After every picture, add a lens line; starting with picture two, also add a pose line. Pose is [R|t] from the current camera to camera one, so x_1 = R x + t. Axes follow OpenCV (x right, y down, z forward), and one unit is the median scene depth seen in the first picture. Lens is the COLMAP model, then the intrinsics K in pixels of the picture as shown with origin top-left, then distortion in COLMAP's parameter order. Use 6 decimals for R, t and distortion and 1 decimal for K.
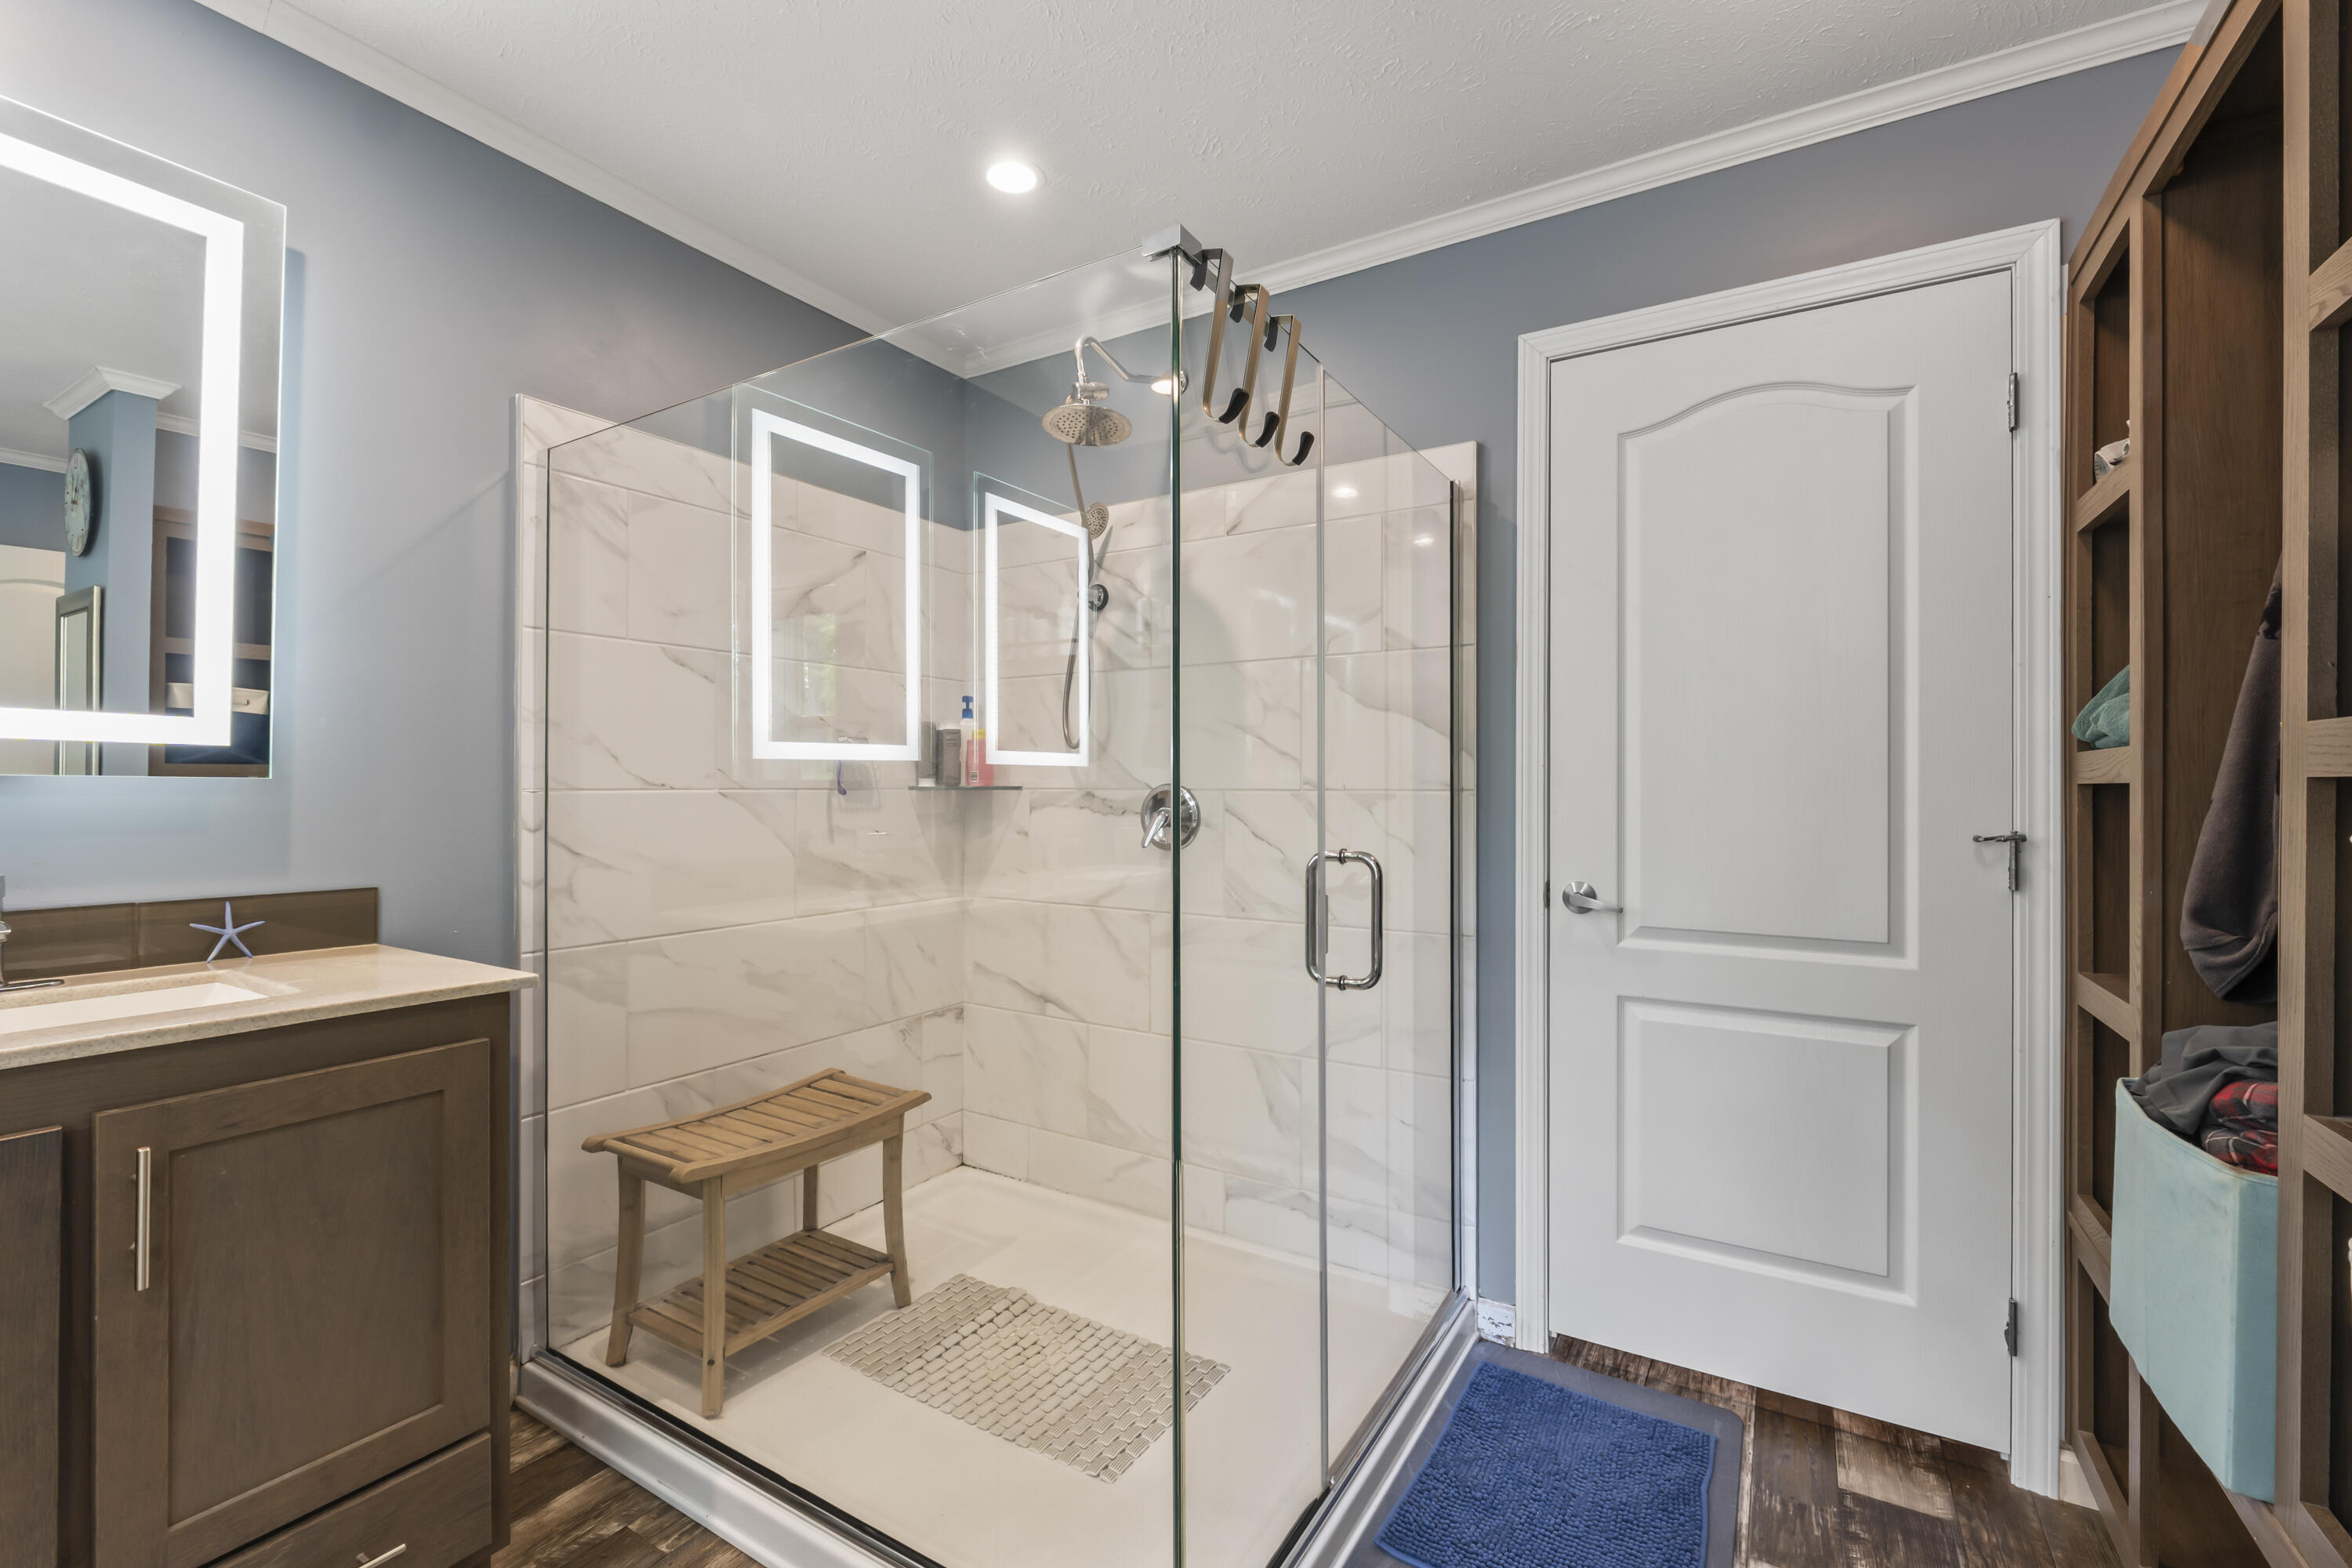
lens RADIAL K [[1008.7, 0, 1173.7], [0, 1008.7, 779.7], [0, 0, 1]] dist [-0.001282, 0.000542]
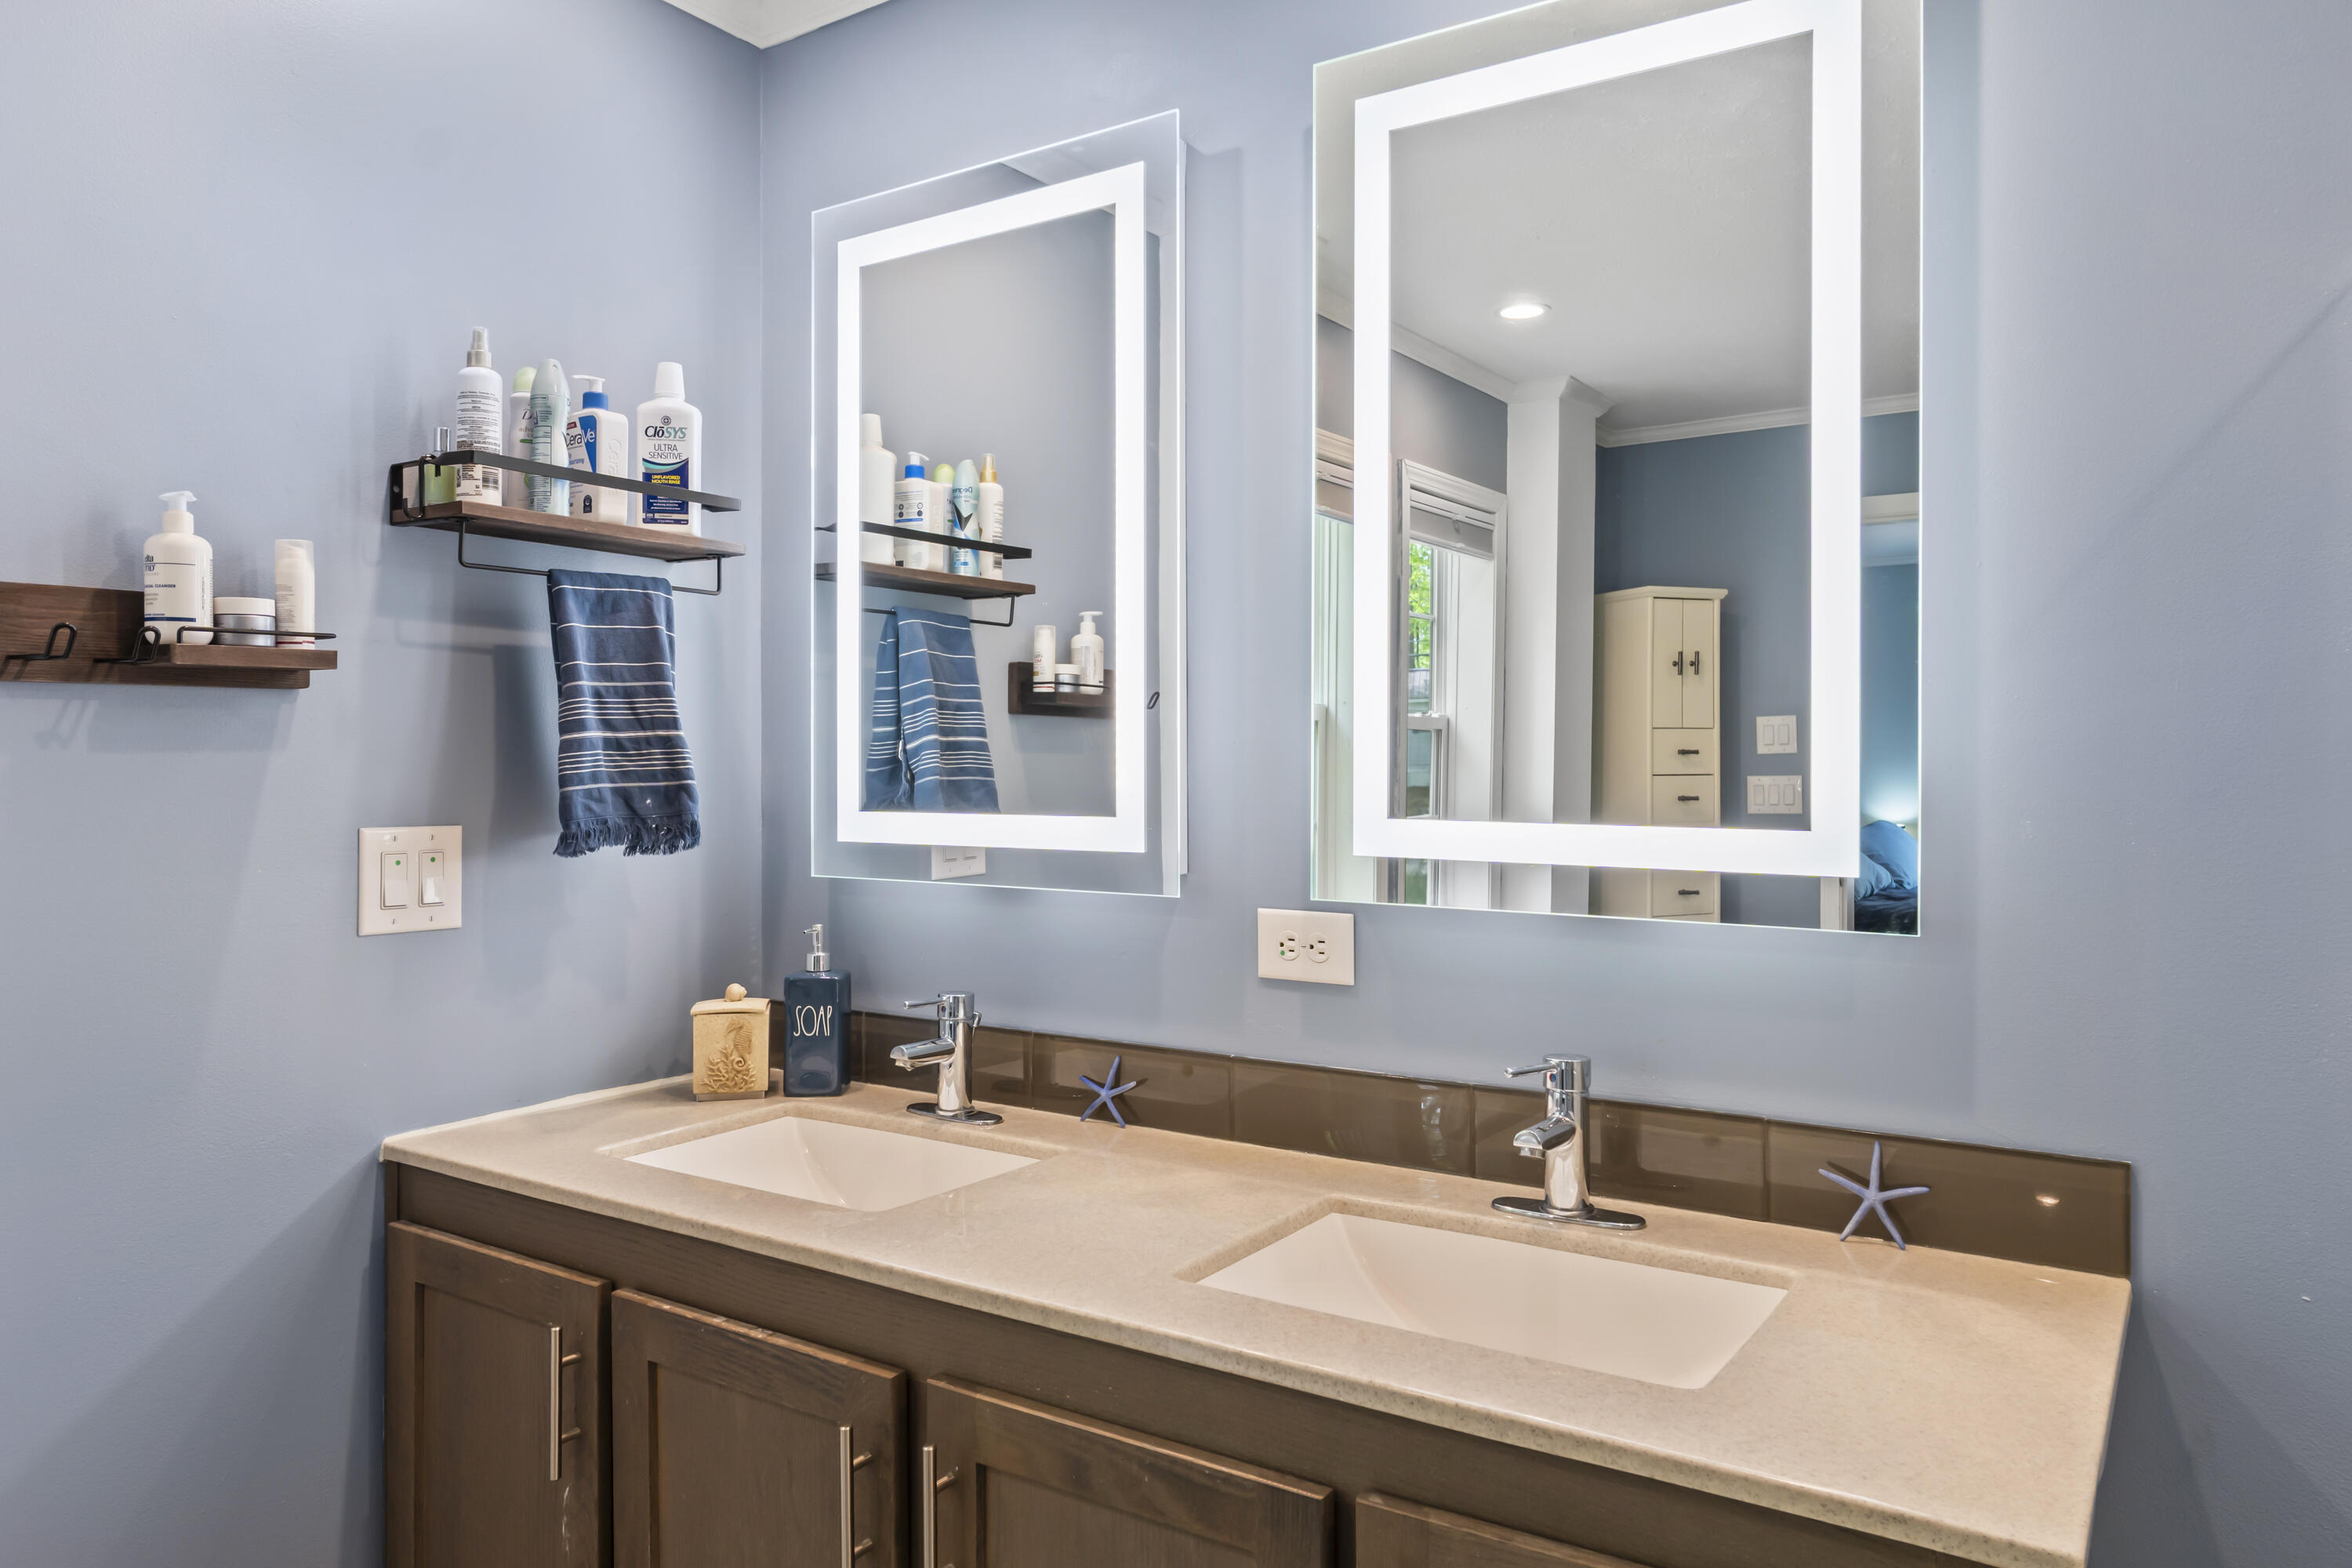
lens RADIAL K [[1588.7, 0, 1170.2], [0, 1588.7, 783.8], [0, 0, 1]] dist [0.003472, 0.001300]
pose [[-0.052299, 0.007669, -0.998602, 0.016695], [-0.002946, 0.999965, 0.007834, -0.090953], [0.998627, 0.003352, -0.052275, 0.592633]]
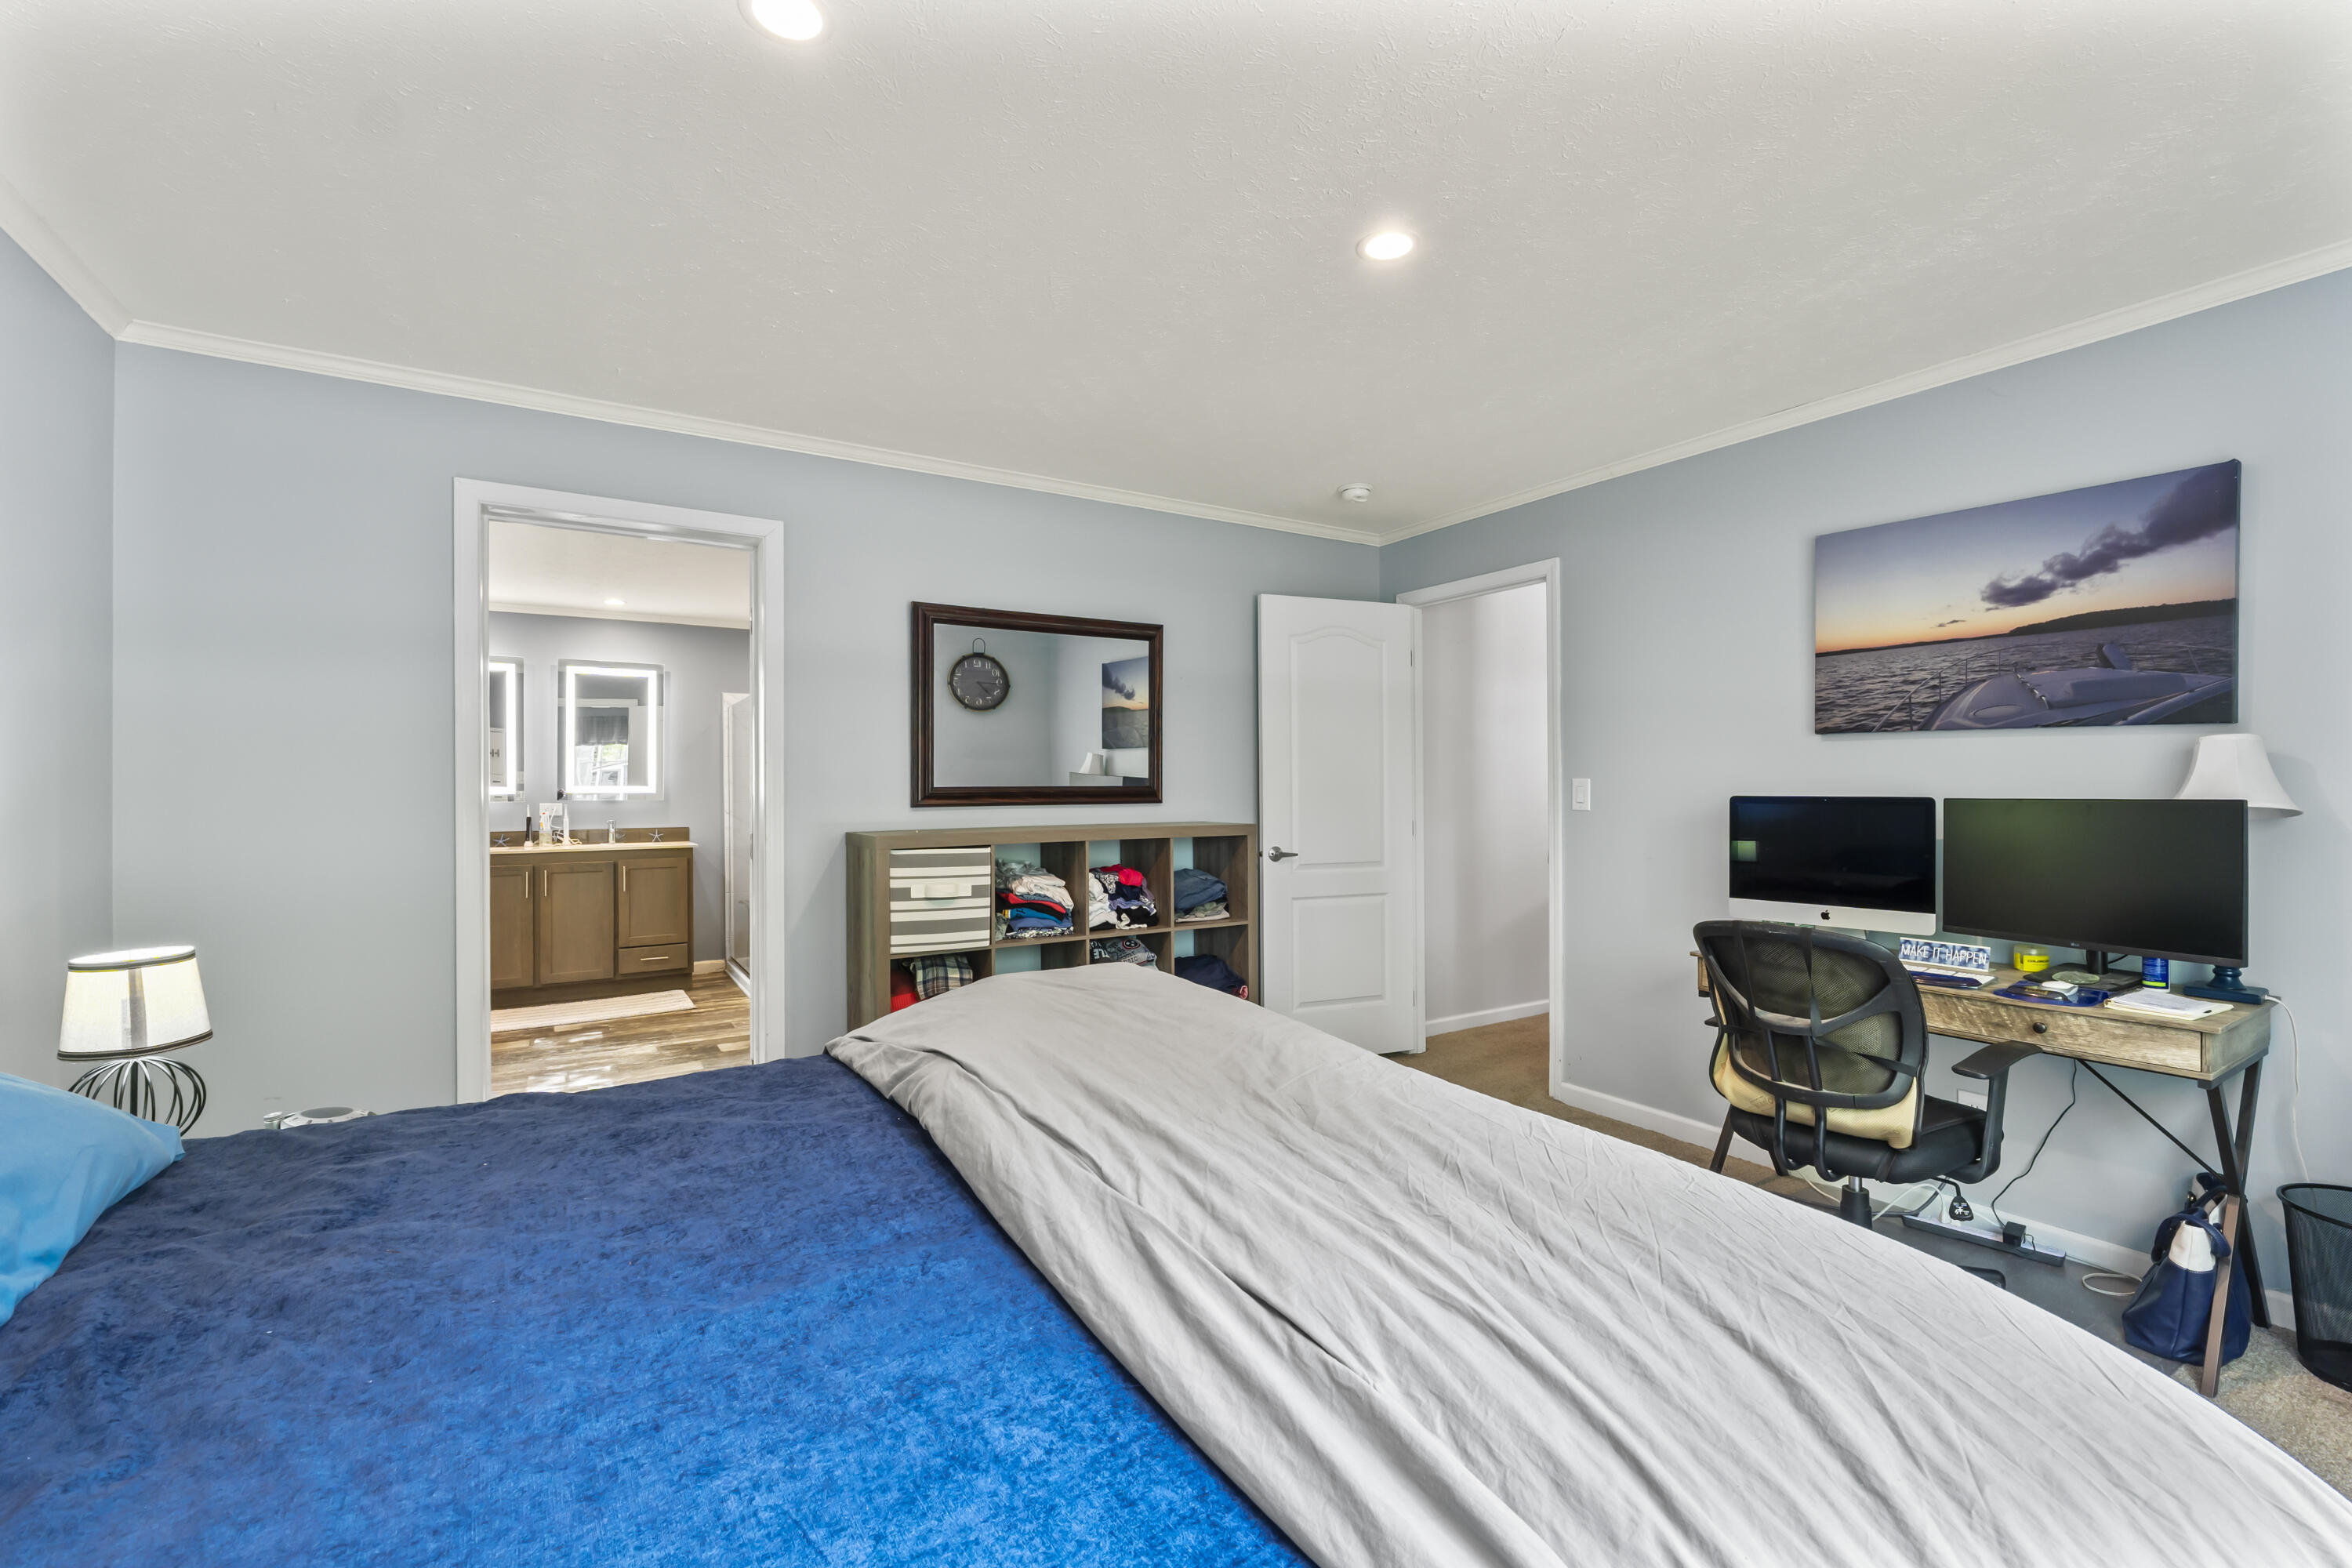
lens RADIAL K [[1008.7, 0, 1173.9], [0, 1008.7, 794.8], [0, 0, 1]] dist [-0.001282, 0.000542]
pose [[0.880982, -0.017197, -0.472837, 2.902735], [0.016881, 0.999845, -0.004912, 0.031049], [0.472848, -0.003654, 0.881136, -1.673705]]
